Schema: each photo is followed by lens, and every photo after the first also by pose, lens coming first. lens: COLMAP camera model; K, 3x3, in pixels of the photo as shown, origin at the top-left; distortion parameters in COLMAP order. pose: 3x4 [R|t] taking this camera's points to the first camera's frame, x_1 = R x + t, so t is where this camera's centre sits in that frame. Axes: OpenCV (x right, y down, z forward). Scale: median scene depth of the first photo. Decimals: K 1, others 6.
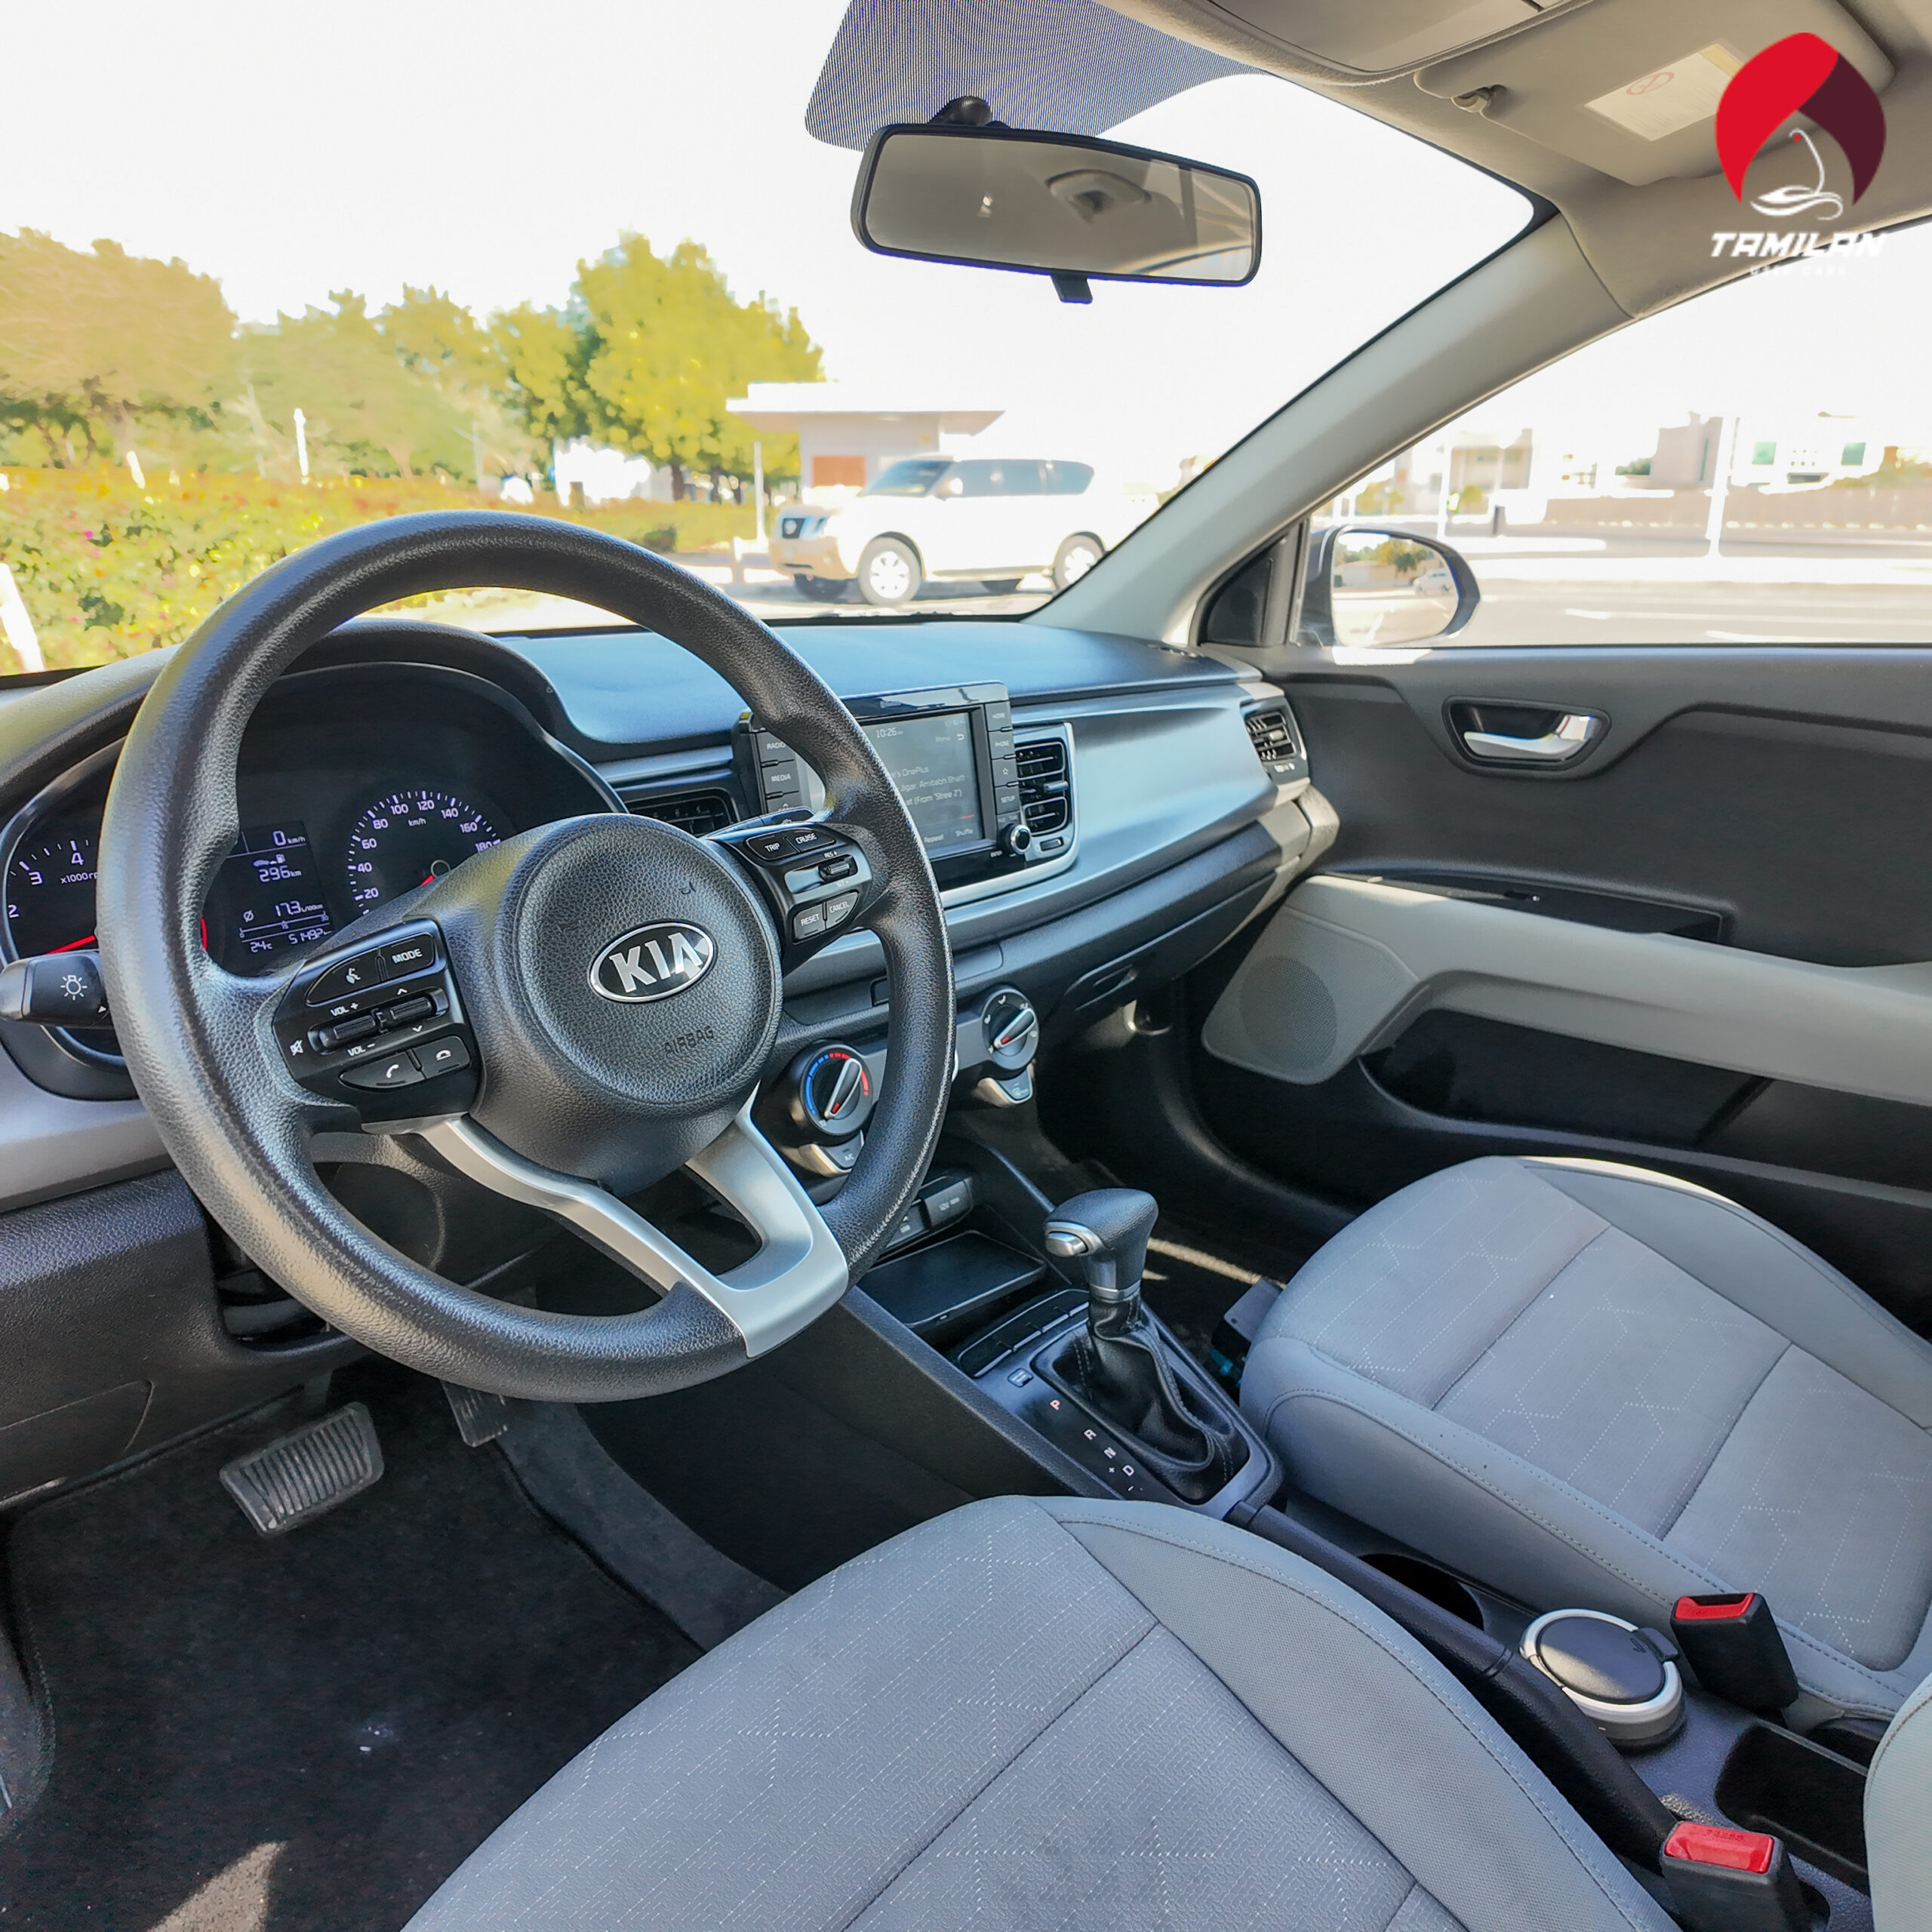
lens RADIAL K [[1435.7, 0, 996.5], [0, 1435.7, 989.5], [0, 0, 1]] dist [0.080080, -0.089804]
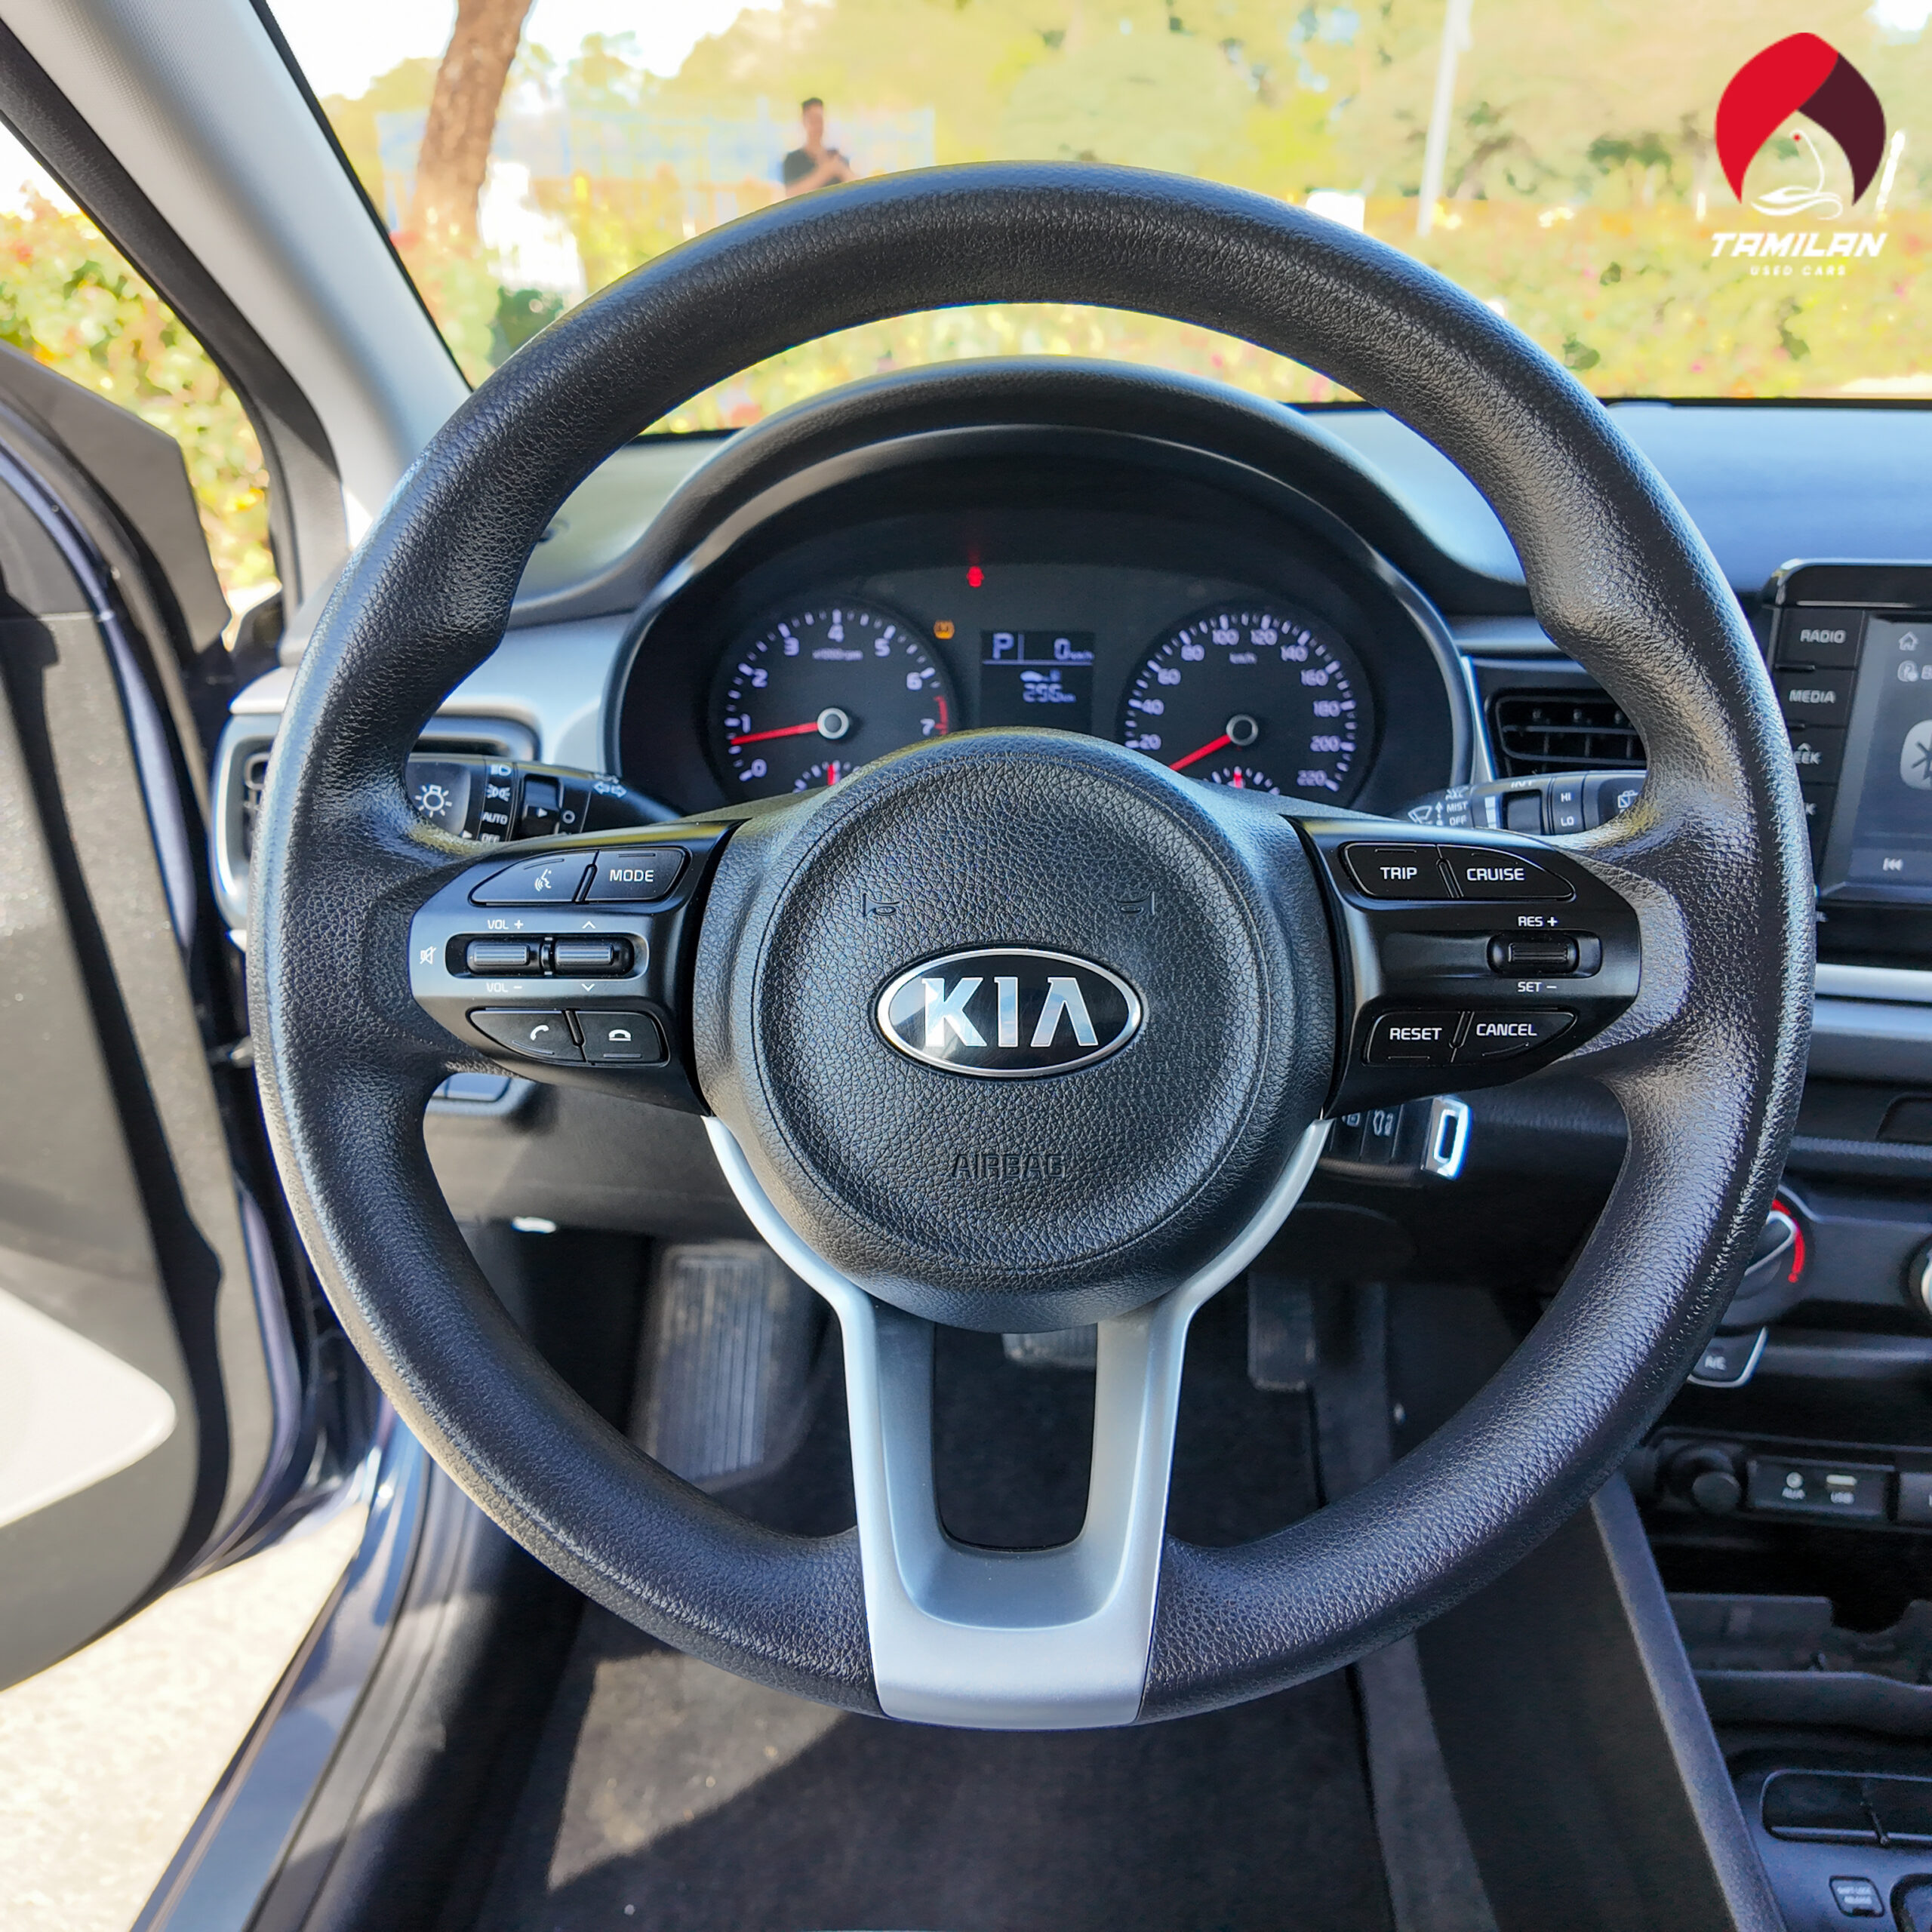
lens RADIAL K [[1430.1, 0, 1008.2], [0, 1430.1, 964.8], [0, 0, 1]] dist [0.060797, -0.032857]
pose [[0.600169, 0.349530, -0.719462, 0.083747], [-0.248709, 0.936431, 0.247468, -0.093310], [0.760224, 0.030414, 0.648948, 0.341862]]
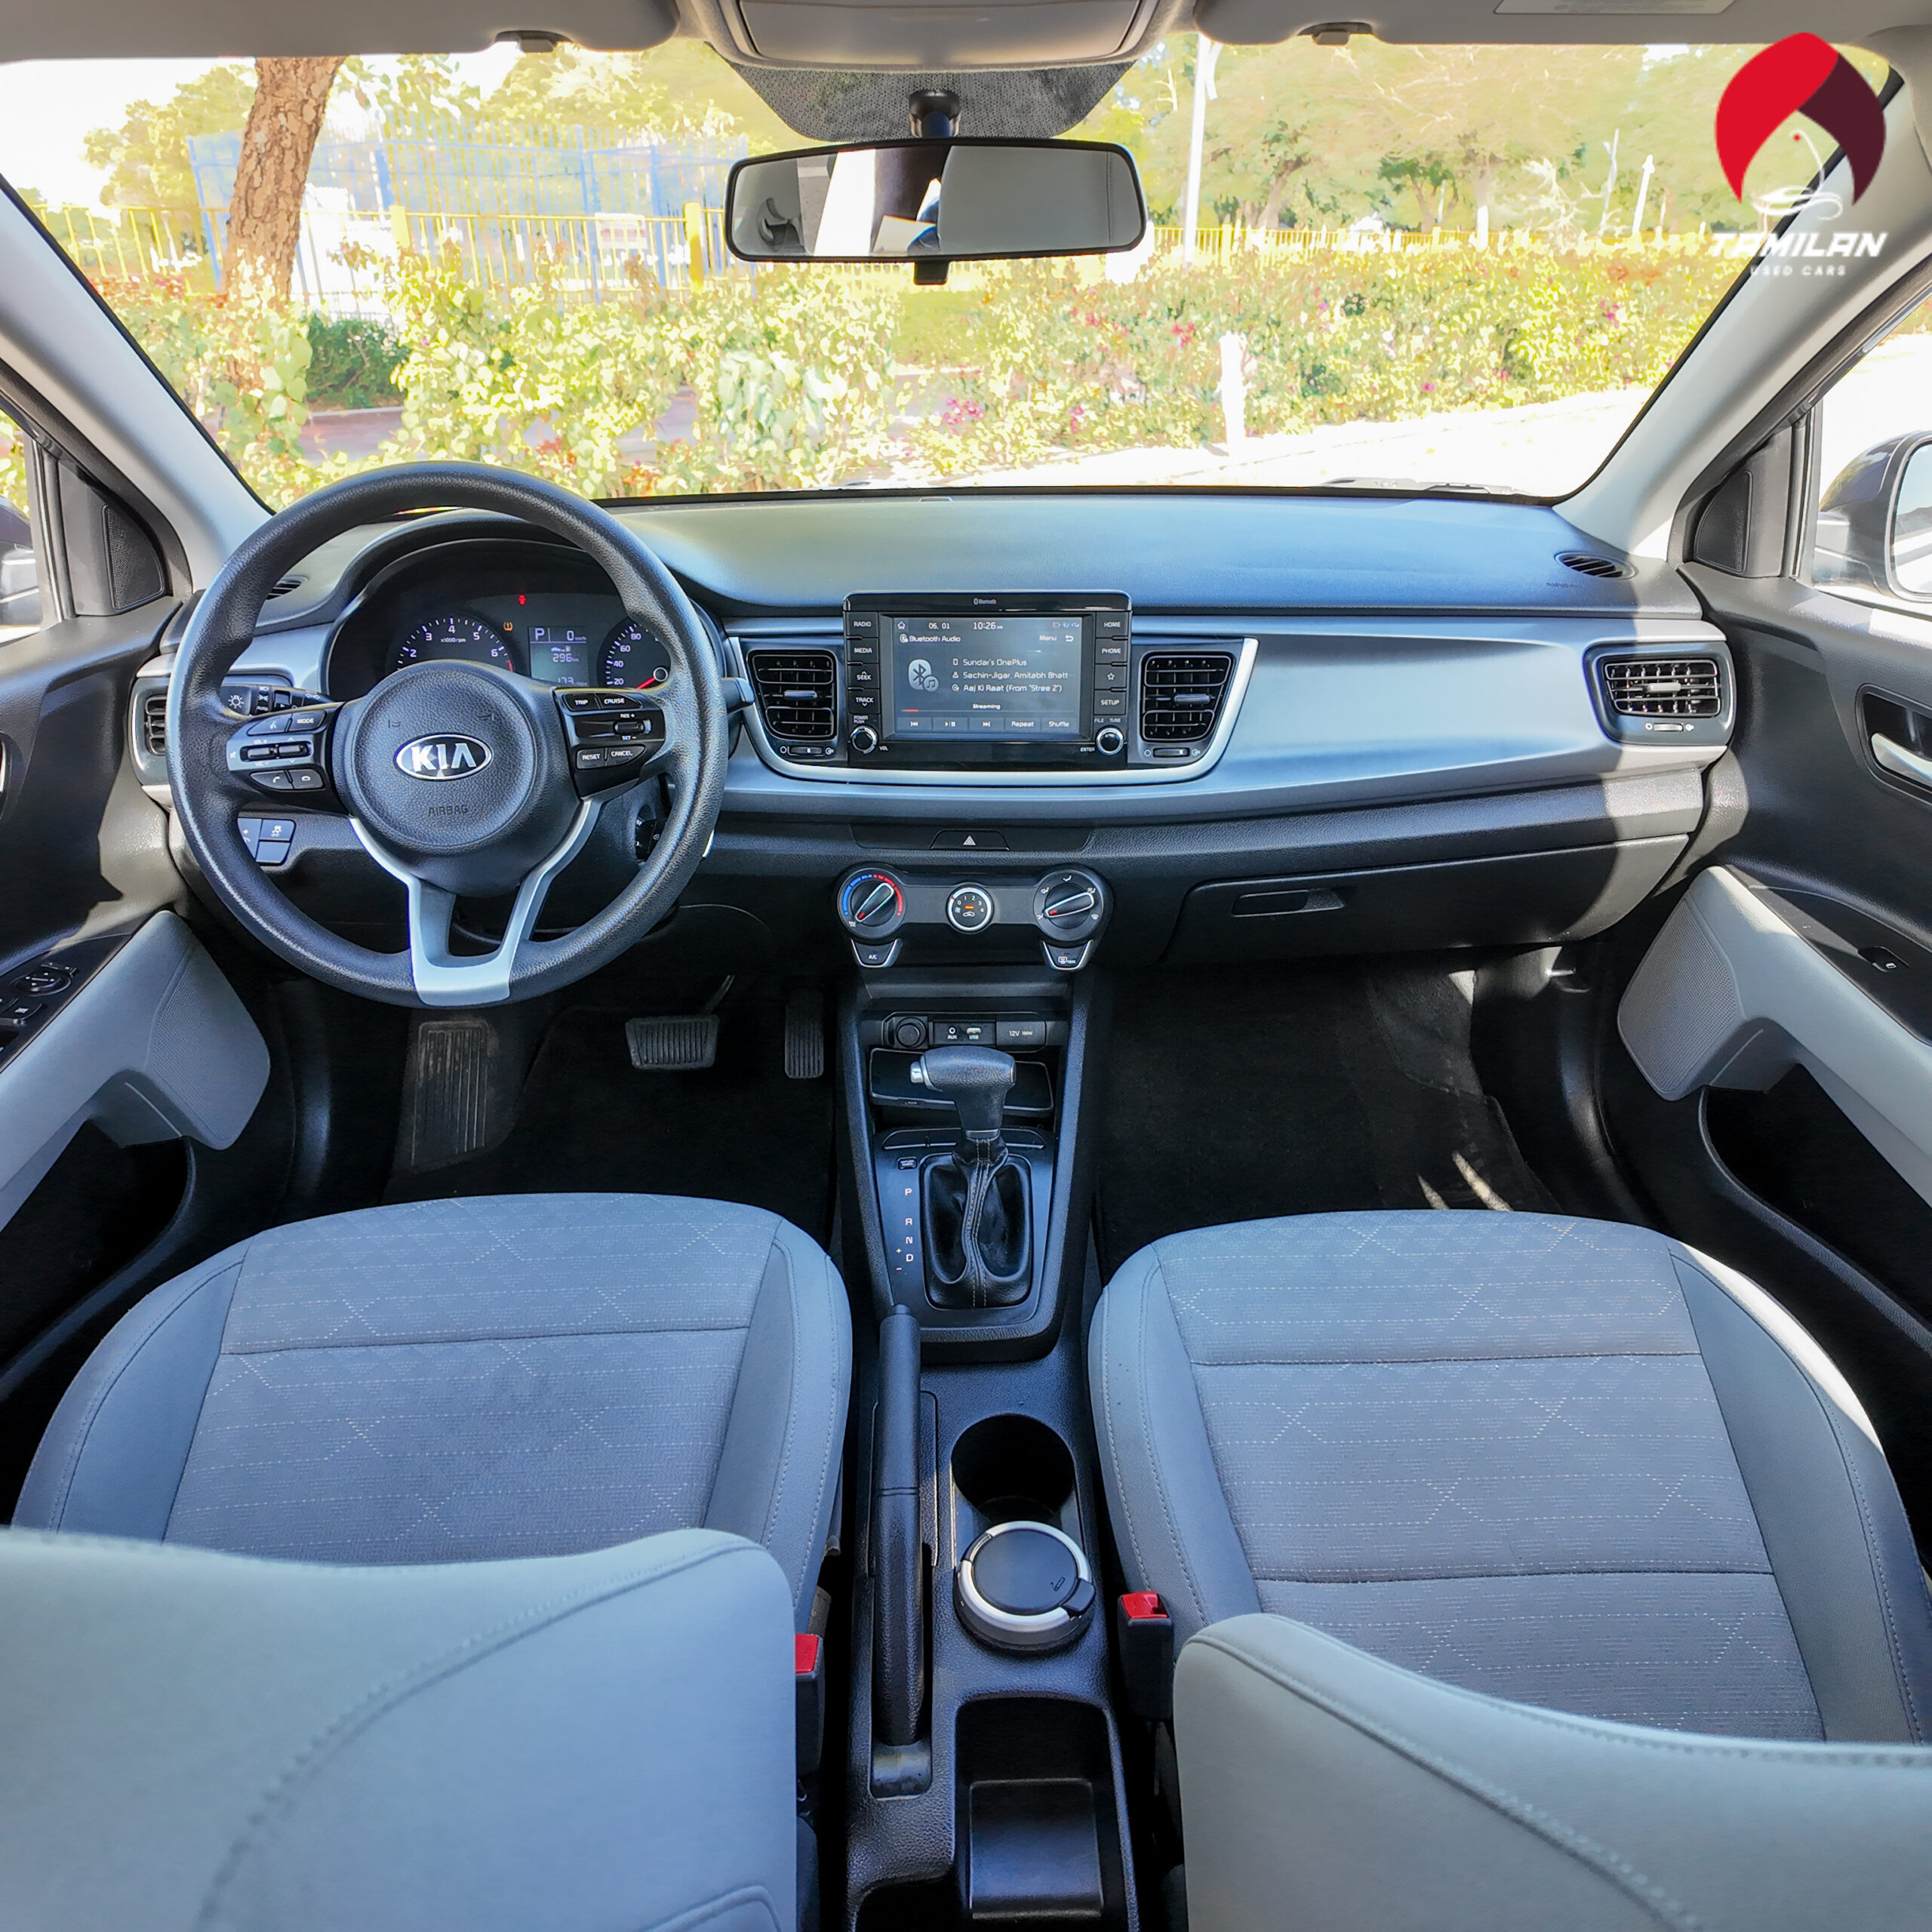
lens RADIAL K [[1430.1, 0, 1008.2], [0, 1430.1, 964.8], [0, 0, 1]] dist [0.060797, -0.032857]
pose [[0.671710, 0.321865, -0.667239, 0.718214], [-0.227253, 0.946784, 0.227937, -0.166868], [0.705097, -0.001475, 0.709109, 0.160038]]
